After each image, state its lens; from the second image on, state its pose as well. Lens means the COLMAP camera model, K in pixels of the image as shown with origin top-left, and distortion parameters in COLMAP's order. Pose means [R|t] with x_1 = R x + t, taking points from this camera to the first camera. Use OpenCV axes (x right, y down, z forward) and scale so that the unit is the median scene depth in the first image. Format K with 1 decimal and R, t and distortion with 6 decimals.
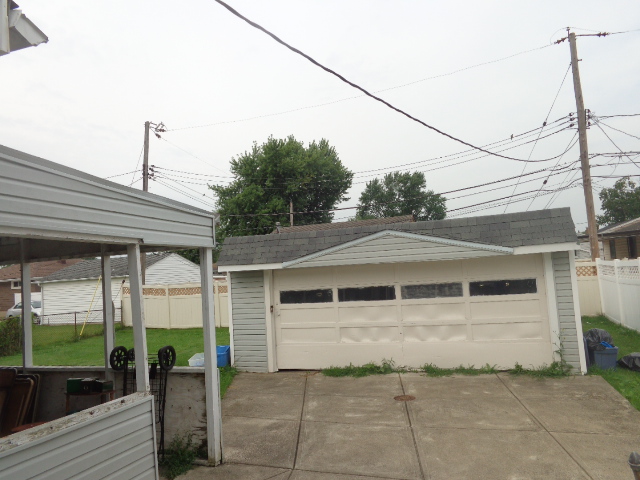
lens RADIAL K [[480.3, 0, 316.6], [0, 480.3, 238.0], [0, 0, 1]] dist [-0.000761, 0.002999]
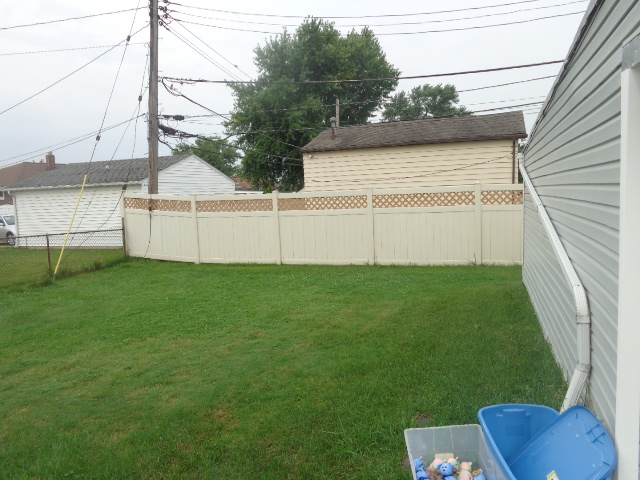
lens RADIAL K [[481.9, 0, 320.3], [0, 481.9, 237.3], [0, 0, 1]] dist [0.001149, 0.009182]
pose [[0.999671, 0.025646, -0.000061, -0.157322], [-0.025312, 0.987037, 0.158482, 0.052463], [0.004124, -0.158428, 0.987362, 0.400363]]
